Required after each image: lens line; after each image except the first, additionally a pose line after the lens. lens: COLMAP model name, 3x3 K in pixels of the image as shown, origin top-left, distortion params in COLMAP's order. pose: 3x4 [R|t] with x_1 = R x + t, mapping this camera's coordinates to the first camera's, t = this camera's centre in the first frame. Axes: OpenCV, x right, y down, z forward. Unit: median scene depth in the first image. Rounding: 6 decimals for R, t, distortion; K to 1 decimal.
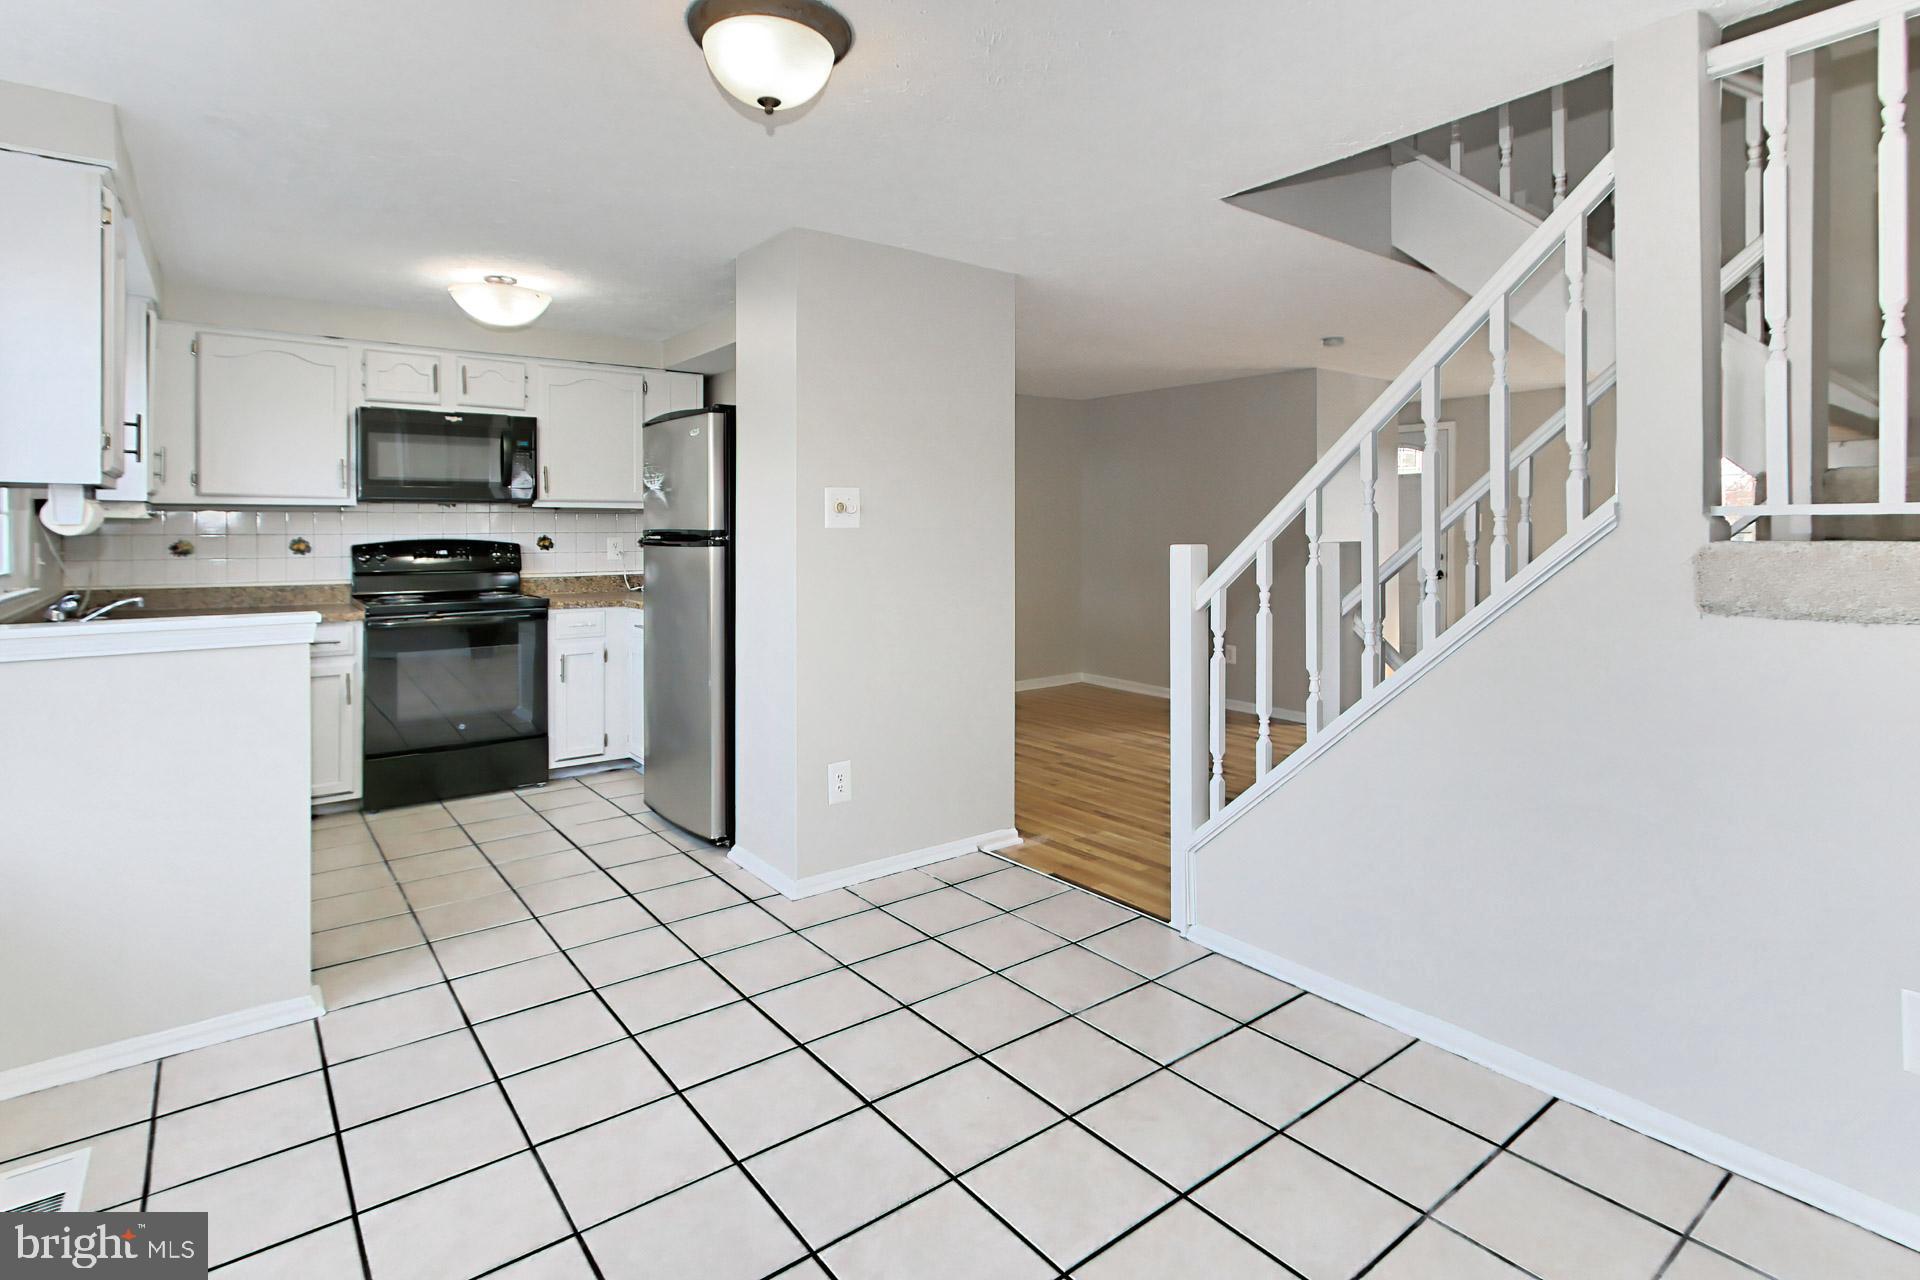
lens RADIAL K [[963.1, 0, 964.2], [0, 963.1, 528.4], [0, 0, 1]] dist [0.000501, 0.000217]
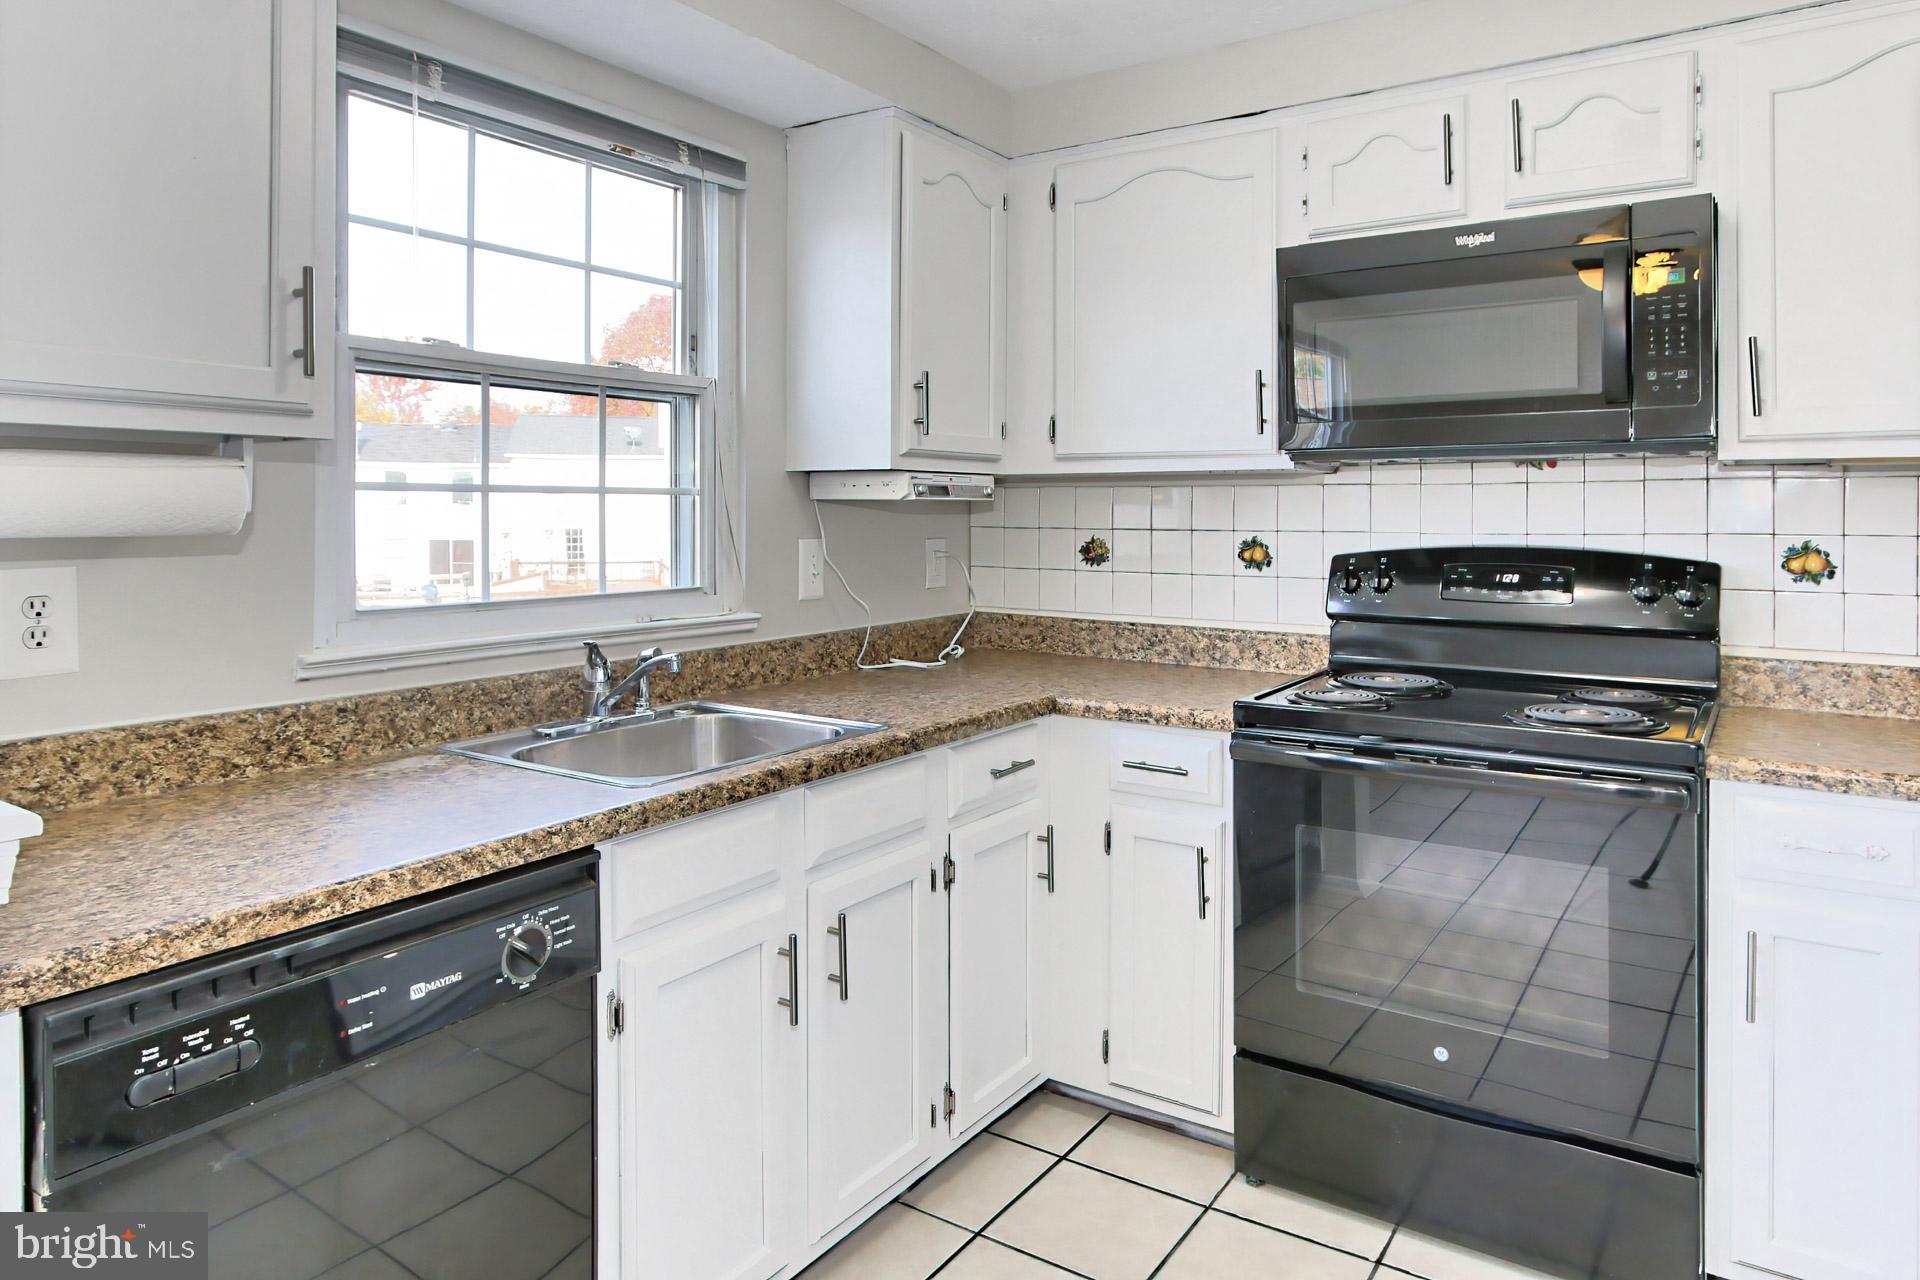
lens RADIAL K [[1203.9, 0, 961.3], [0, 1203.9, 513.6], [0, 0, 1]] dist [-0.012765, 0.000812]
pose [[0.311096, 0.003227, -0.950373, -0.133532], [-0.001501, 0.999995, 0.002904, -0.004078], [0.950377, 0.000523, 0.311099, 0.649433]]
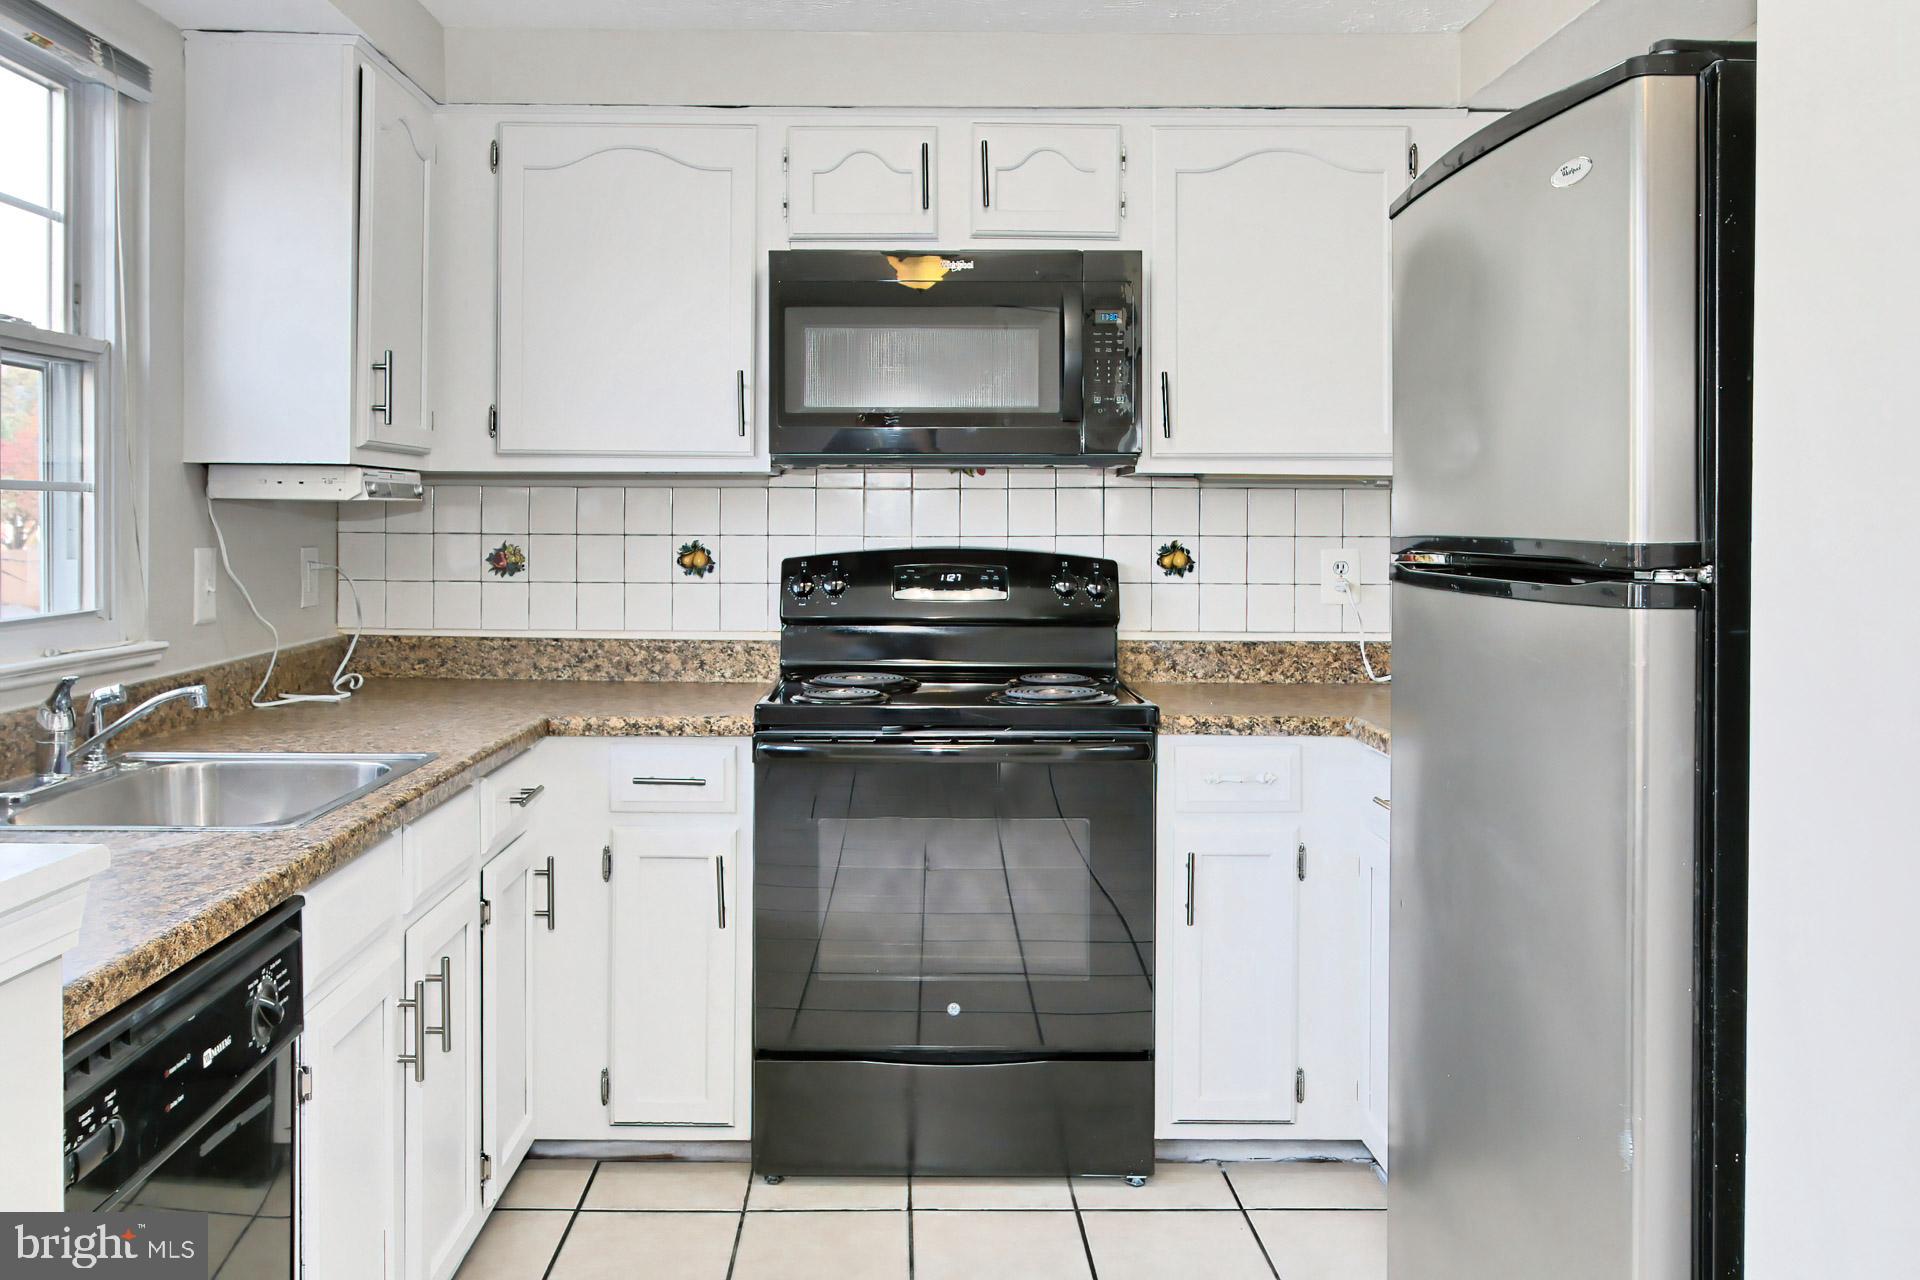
lens RADIAL K [[1528.0, 0, 898.7], [0, 1528.0, 526.7], [0, 0, 1]] dist [-0.011394, 0.003013]
pose [[0.788973, 0.008564, -0.614368, -0.136830], [-0.005390, 0.999961, 0.007016, -0.003528], [0.614404, -0.002224, 0.788989, 0.453379]]
